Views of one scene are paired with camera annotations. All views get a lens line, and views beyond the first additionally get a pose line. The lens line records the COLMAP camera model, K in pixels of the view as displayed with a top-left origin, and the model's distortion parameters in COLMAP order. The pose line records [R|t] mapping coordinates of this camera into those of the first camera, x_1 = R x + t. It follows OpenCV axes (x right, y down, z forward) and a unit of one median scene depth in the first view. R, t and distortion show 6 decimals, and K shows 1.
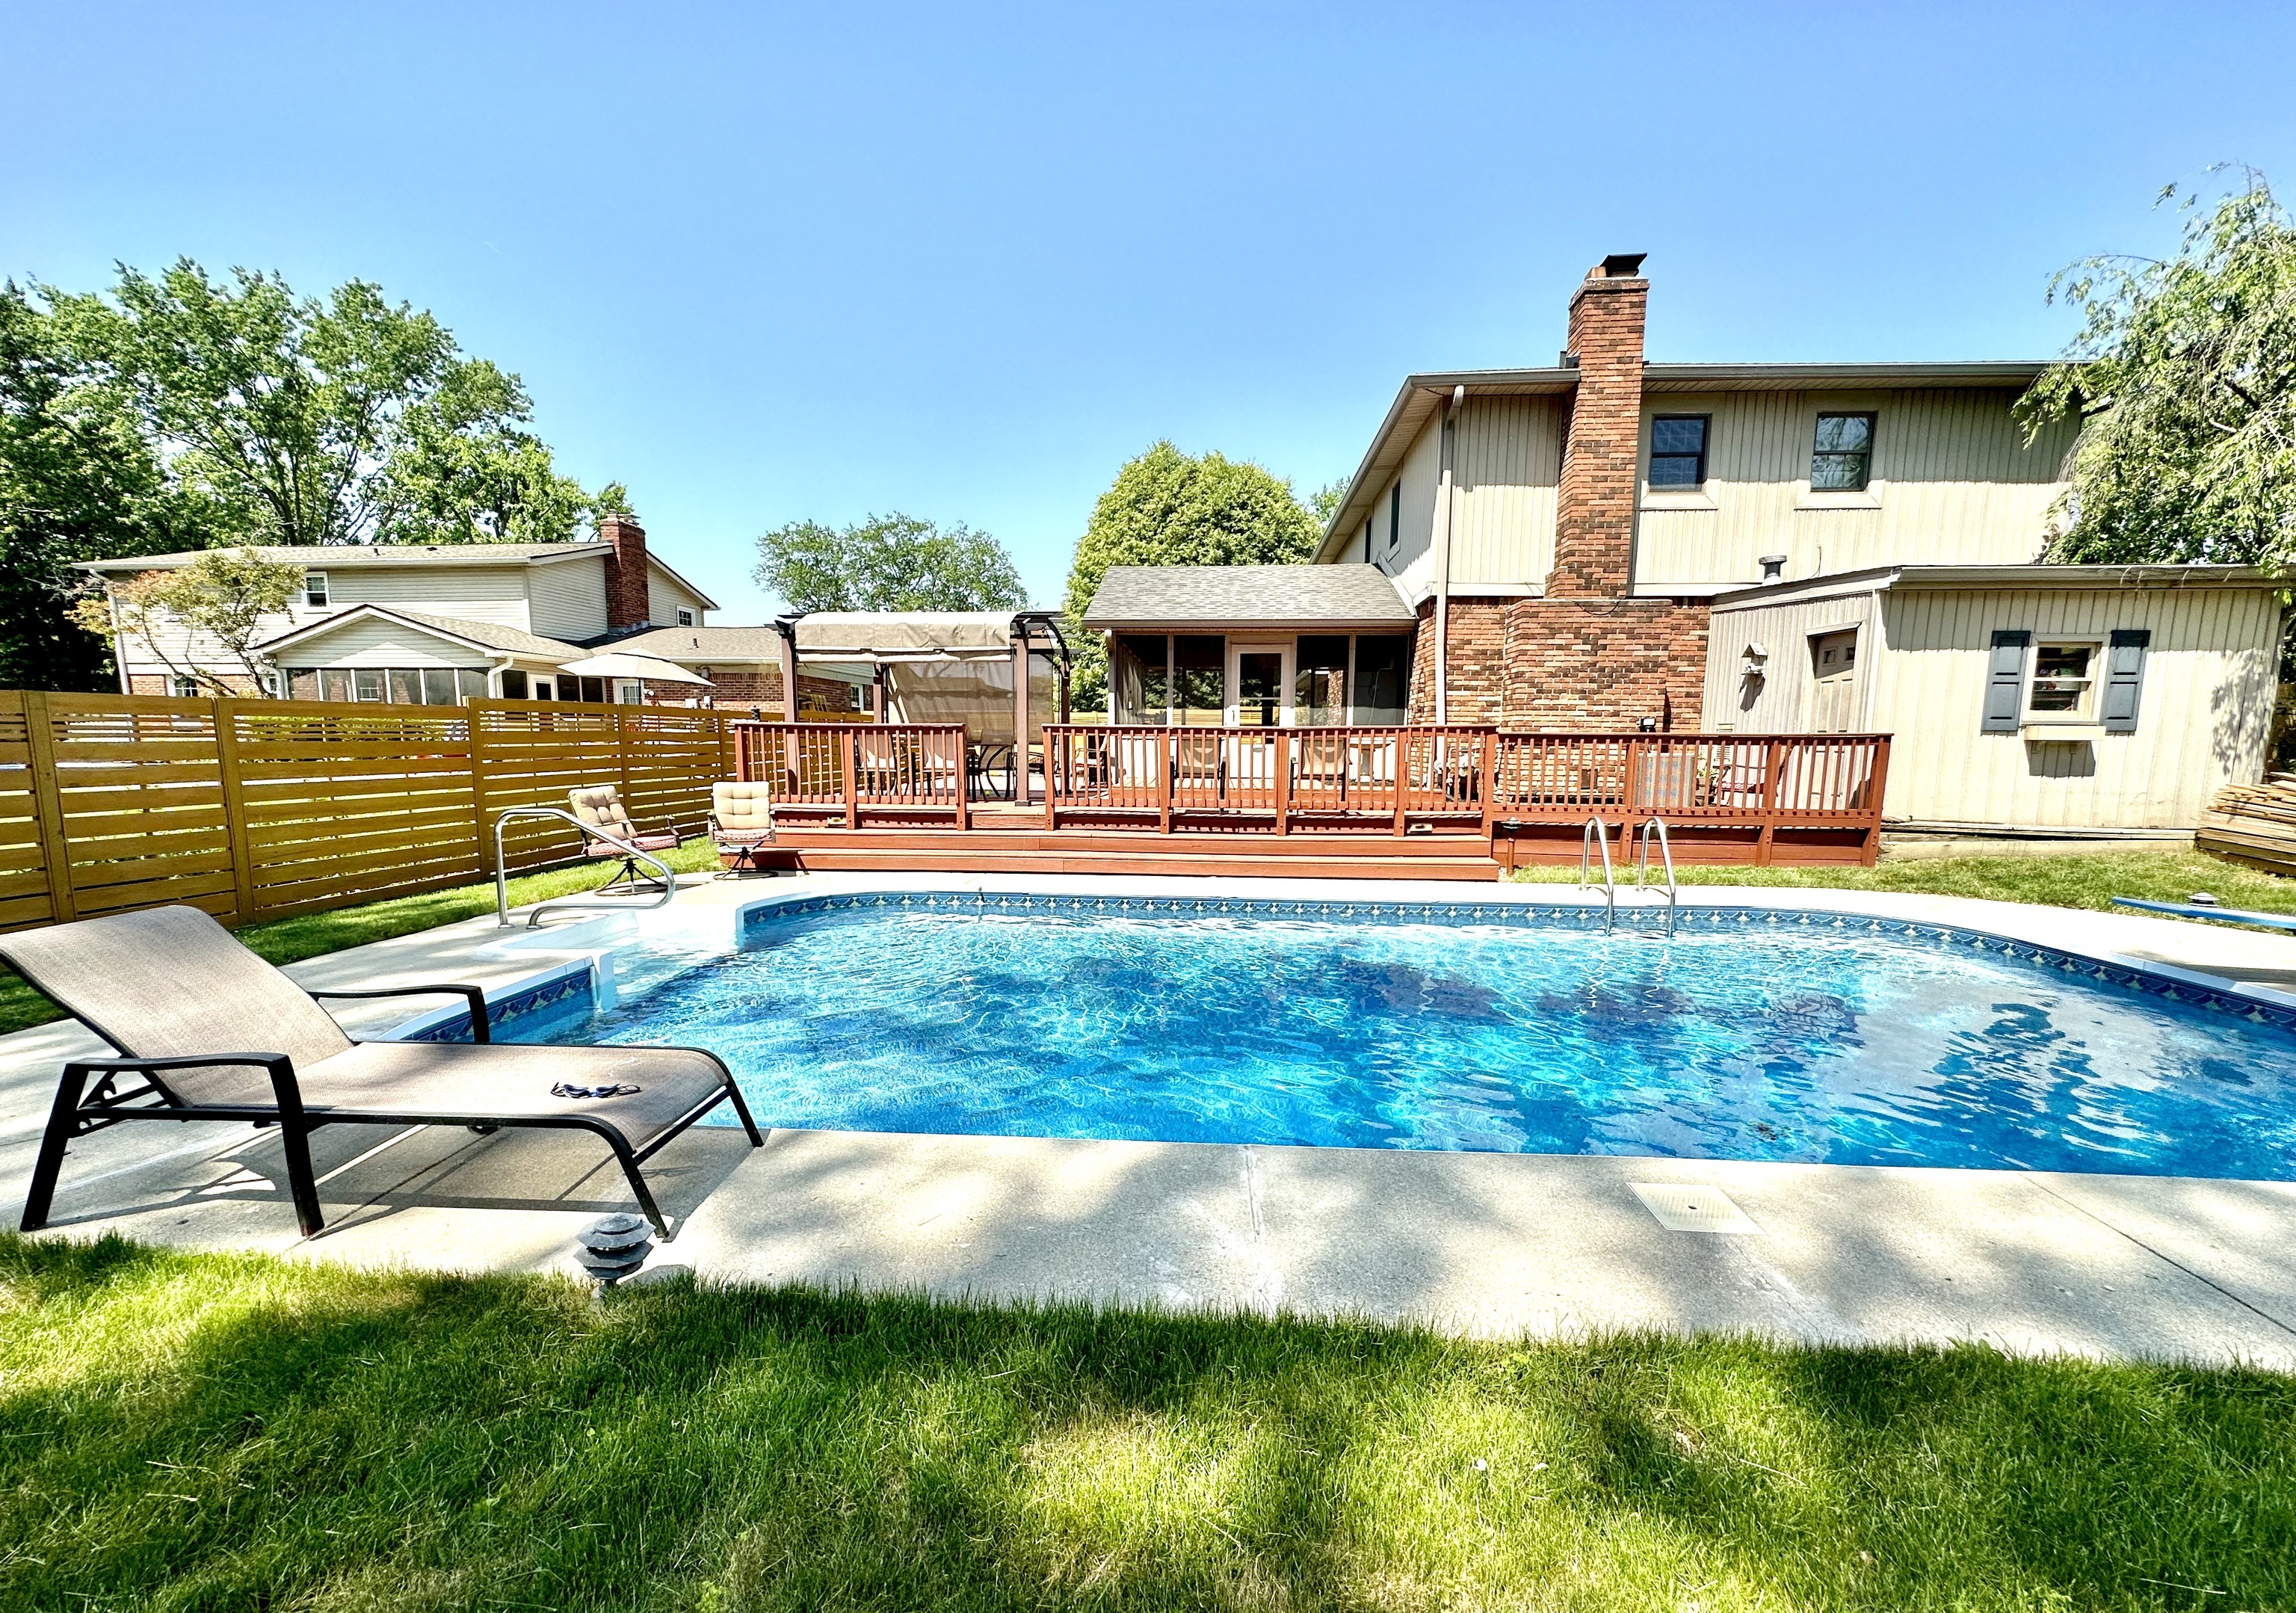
lens RADIAL K [[947.8, 0, 1160.2], [0, 947.8, 819.9], [0, 0, 1]] dist [0.000679, -0.000058]
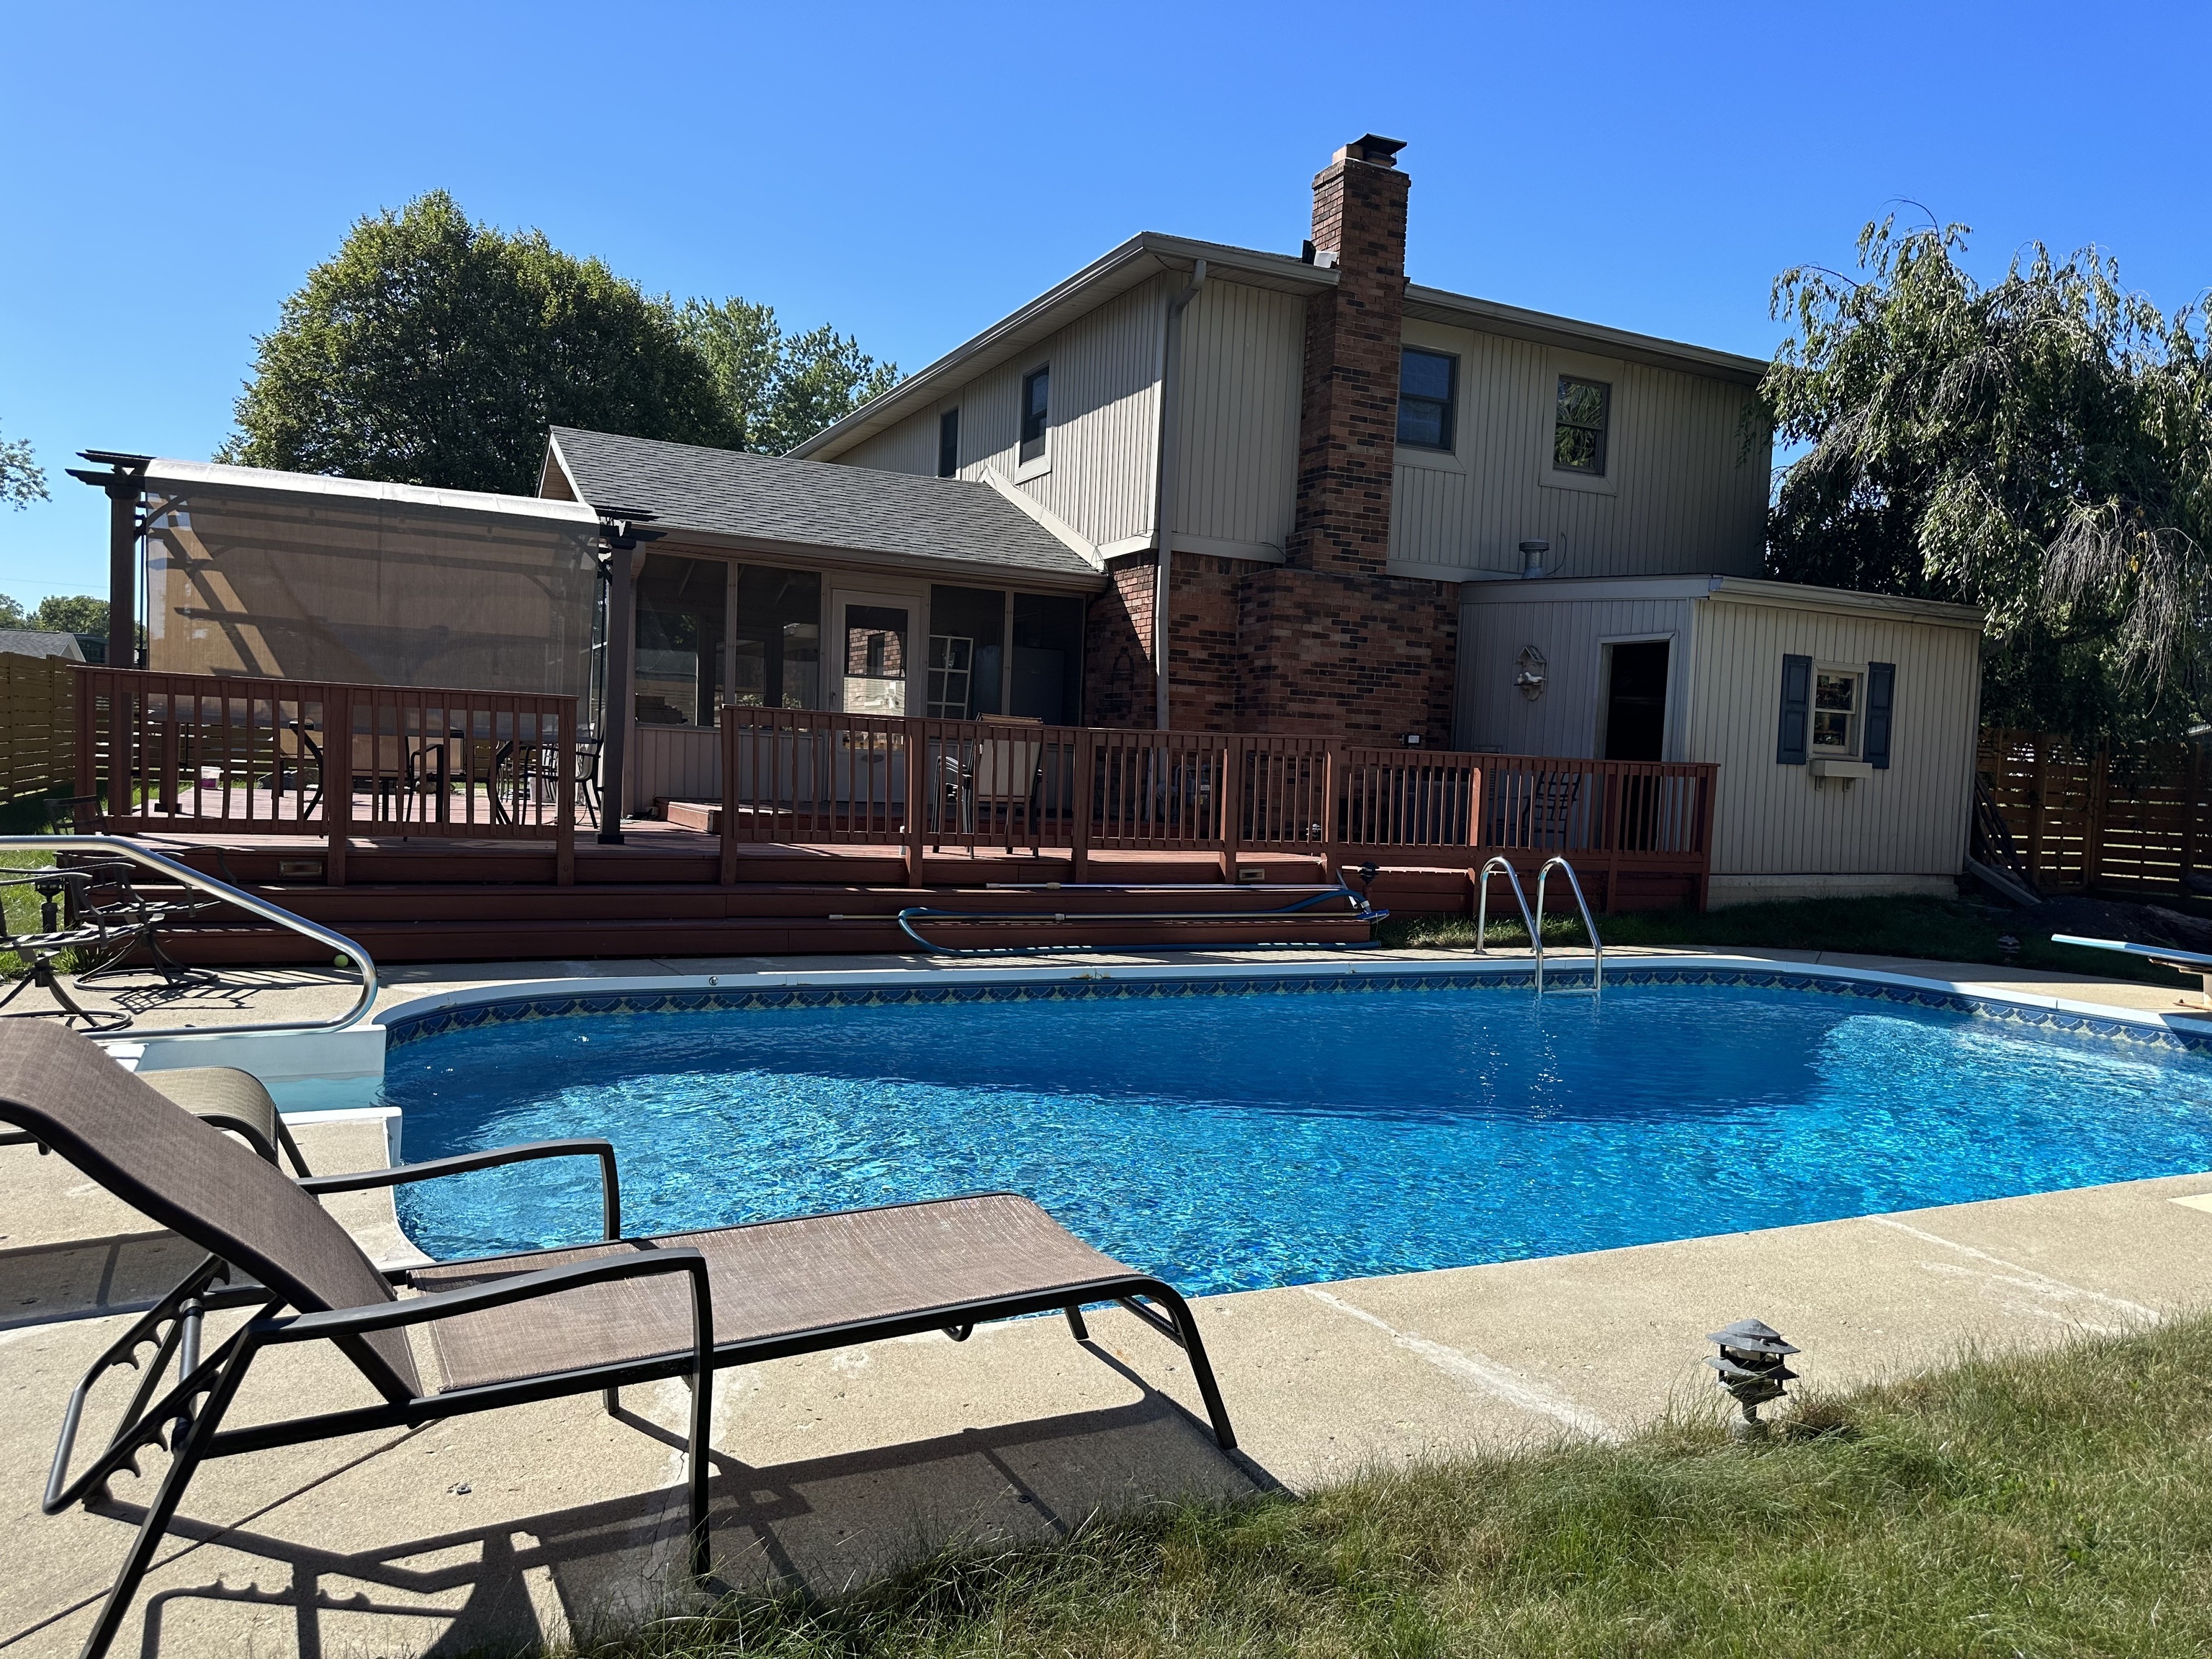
lens RADIAL K [[1583.2, 0, 1105.3], [0, 1583.2, 828.6], [0, 0, 1]] dist [0.011956, -0.002966]
pose [[0.867129, 0.006817, 0.498038, -0.343071], [0.007845, 0.999595, -0.027342, 0.003098], [-0.498023, 0.027616, 0.866724, 0.004761]]
